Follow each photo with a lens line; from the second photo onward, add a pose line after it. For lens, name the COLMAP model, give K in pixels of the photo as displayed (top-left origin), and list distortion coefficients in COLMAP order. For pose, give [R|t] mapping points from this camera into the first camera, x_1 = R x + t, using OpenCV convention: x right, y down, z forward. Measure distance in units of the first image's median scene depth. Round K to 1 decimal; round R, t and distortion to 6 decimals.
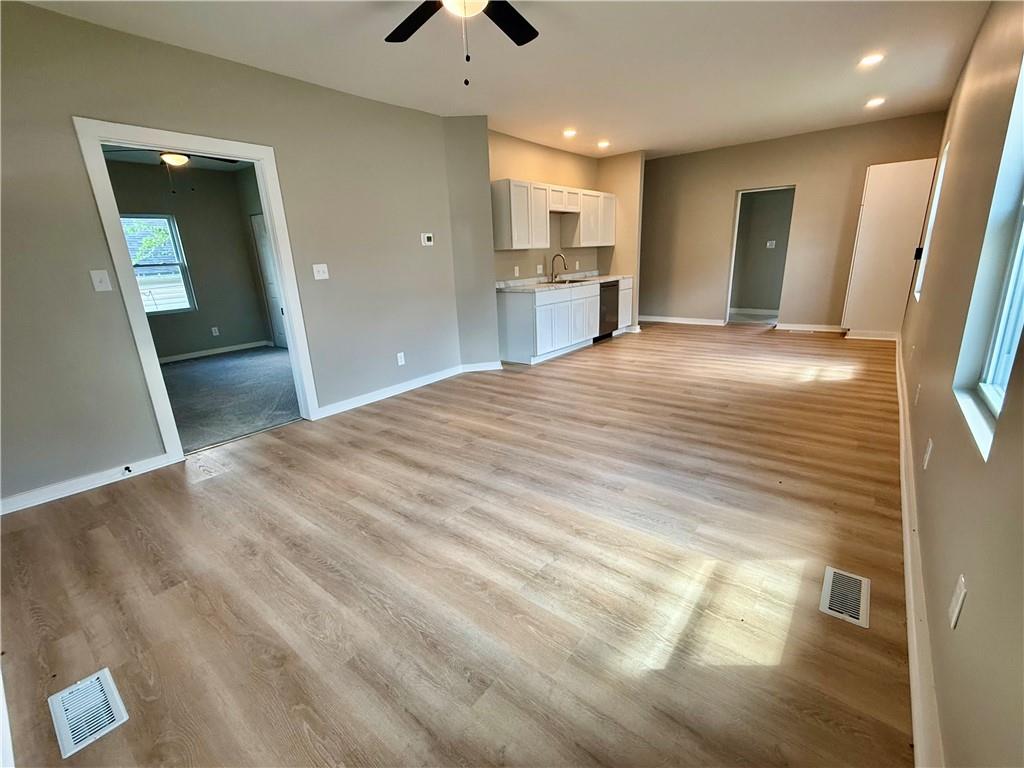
lens RADIAL K [[444.1, 0, 516.9], [0, 444.1, 385.1], [0, 0, 1]] dist [0.000238, 0.000397]
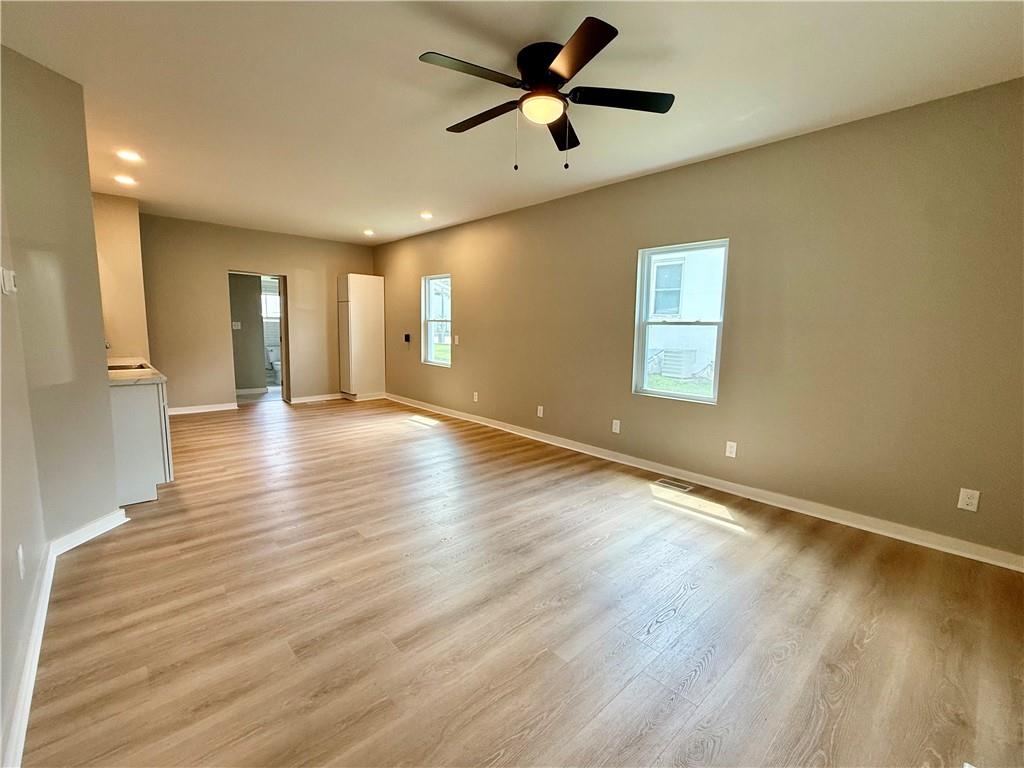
lens RADIAL K [[444.1, 0, 514.7], [0, 444.1, 381.2], [0, 0, 1]] dist [0.000238, 0.000397]
pose [[0.160097, -0.074589, 0.984279, -0.714883], [0.257612, 0.965742, 0.031282, -0.142204], [-0.952893, 0.248554, 0.173828, 0.573570]]
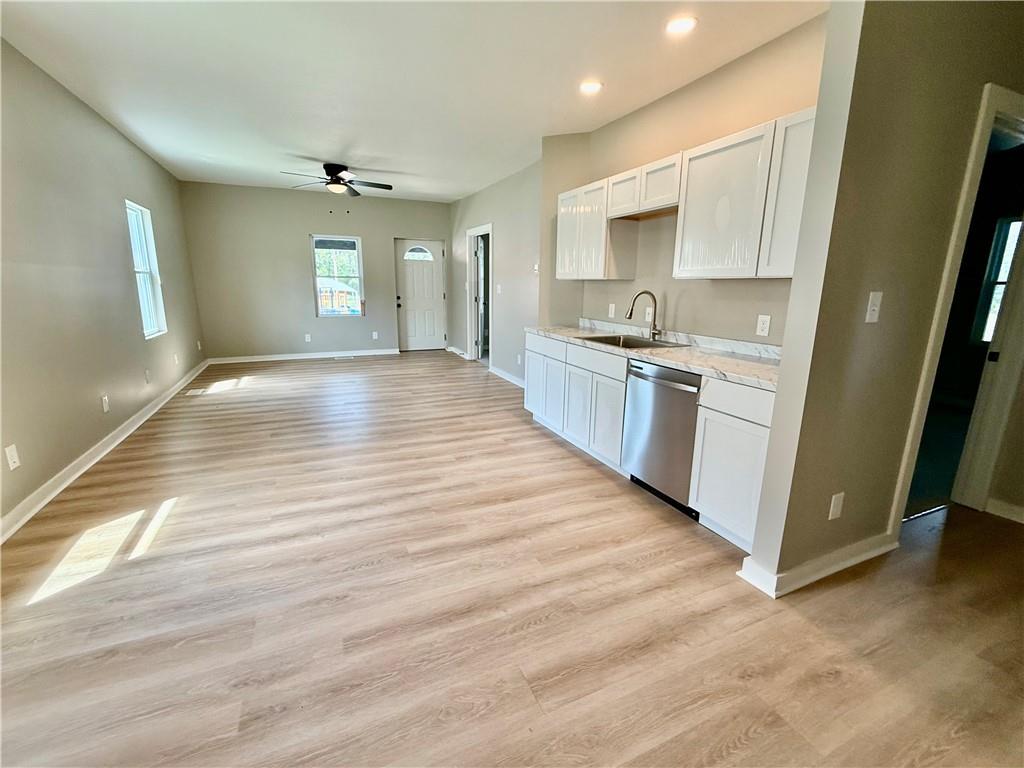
lens RADIAL K [[444.1, 0, 515.8], [0, 444.1, 382.2], [0, 0, 1]] dist [0.000238, 0.000397]
pose [[-0.453750, 0.235553, -0.859433, 1.098897], [-0.241907, 0.895658, 0.373199, -0.602801], [0.857666, 0.377242, -0.349423, 1.841423]]
